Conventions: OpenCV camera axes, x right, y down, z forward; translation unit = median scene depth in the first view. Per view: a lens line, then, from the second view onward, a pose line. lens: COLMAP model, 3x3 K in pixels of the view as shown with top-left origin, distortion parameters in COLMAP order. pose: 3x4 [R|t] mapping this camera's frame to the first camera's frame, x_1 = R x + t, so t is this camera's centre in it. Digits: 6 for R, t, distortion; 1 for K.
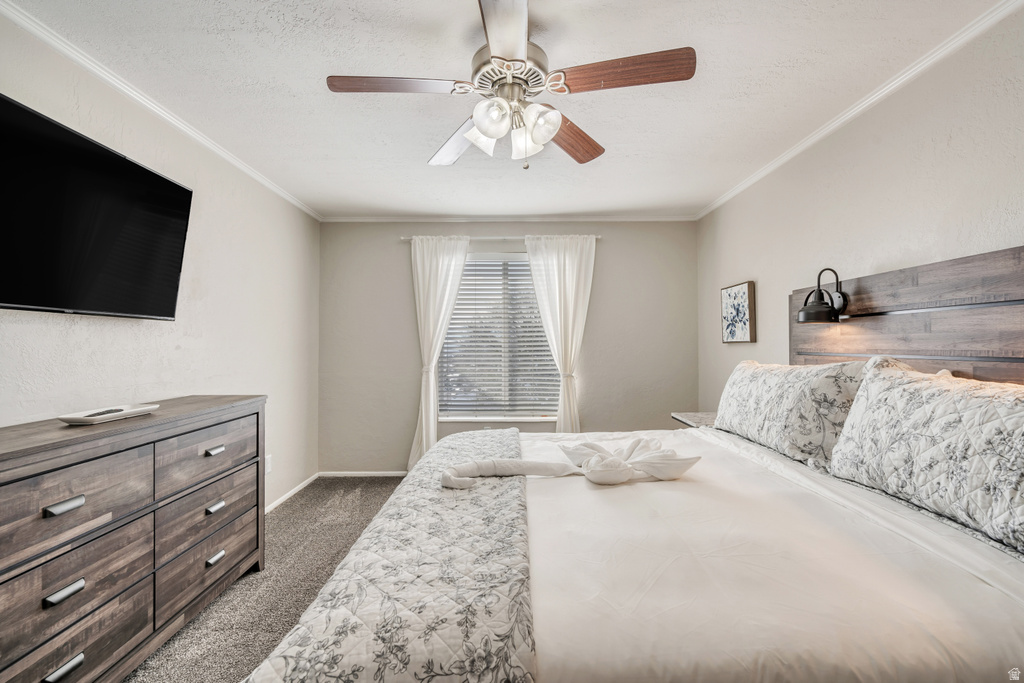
lens RADIAL K [[466.7, 0, 508.6], [0, 466.7, 342.7], [0, 0, 1]] dist [0.002651, 0.001234]
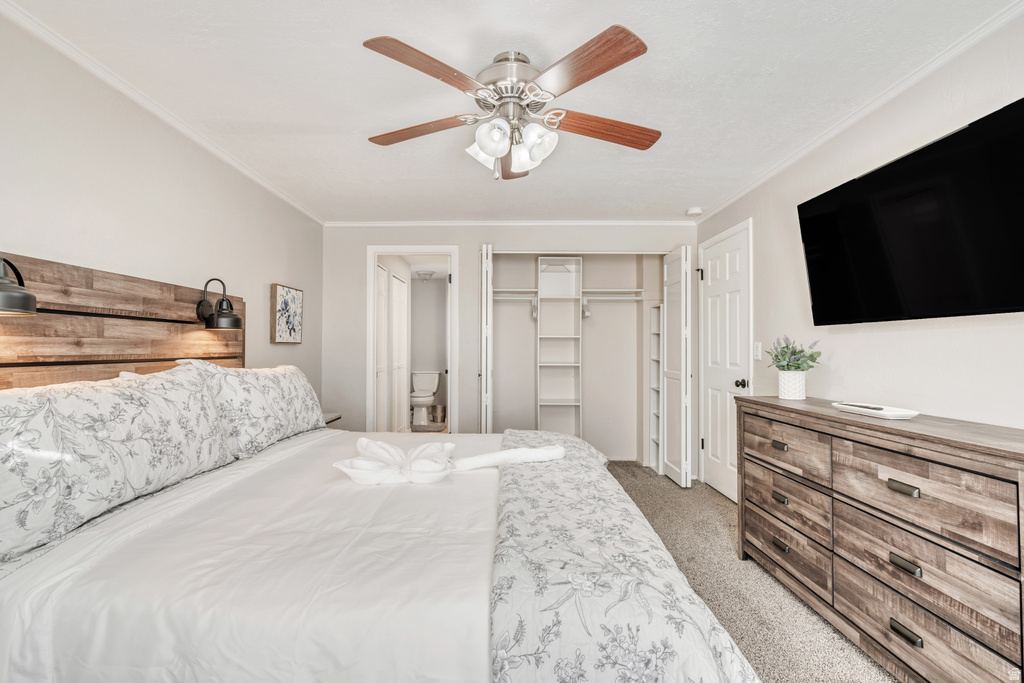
lens RADIAL K [[472.2, 0, 512.0], [0, 472.2, 341.5], [0, 0, 1]] dist [-0.001565, 0.000548]
pose [[-0.999937, 0.002453, -0.010914, 0.010176], [0.002660, 0.999816, -0.019017, 0.007972], [0.010866, -0.019045, -0.999760, 1.808075]]
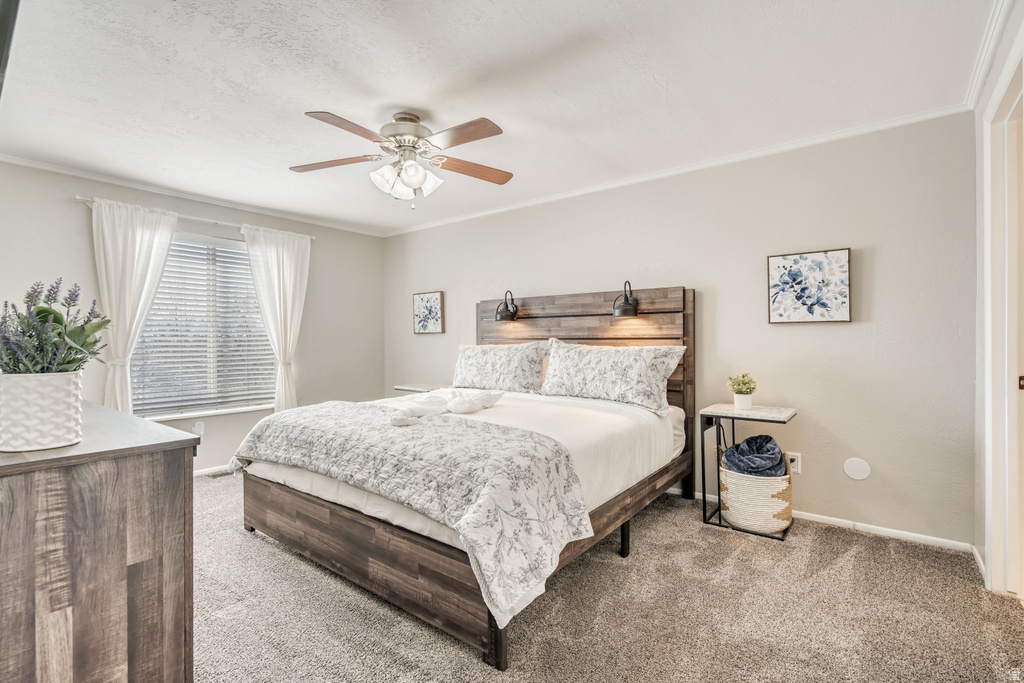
lens RADIAL K [[466.7, 0, 508.6], [0, 466.7, 342.7], [0, 0, 1]] dist [0.002651, 0.001234]
pose [[0.623179, -0.005779, 0.782058, -0.799751], [-0.001036, 0.999966, 0.008215, 0.028025], [-0.782079, -0.005929, 0.623152, -0.123573]]
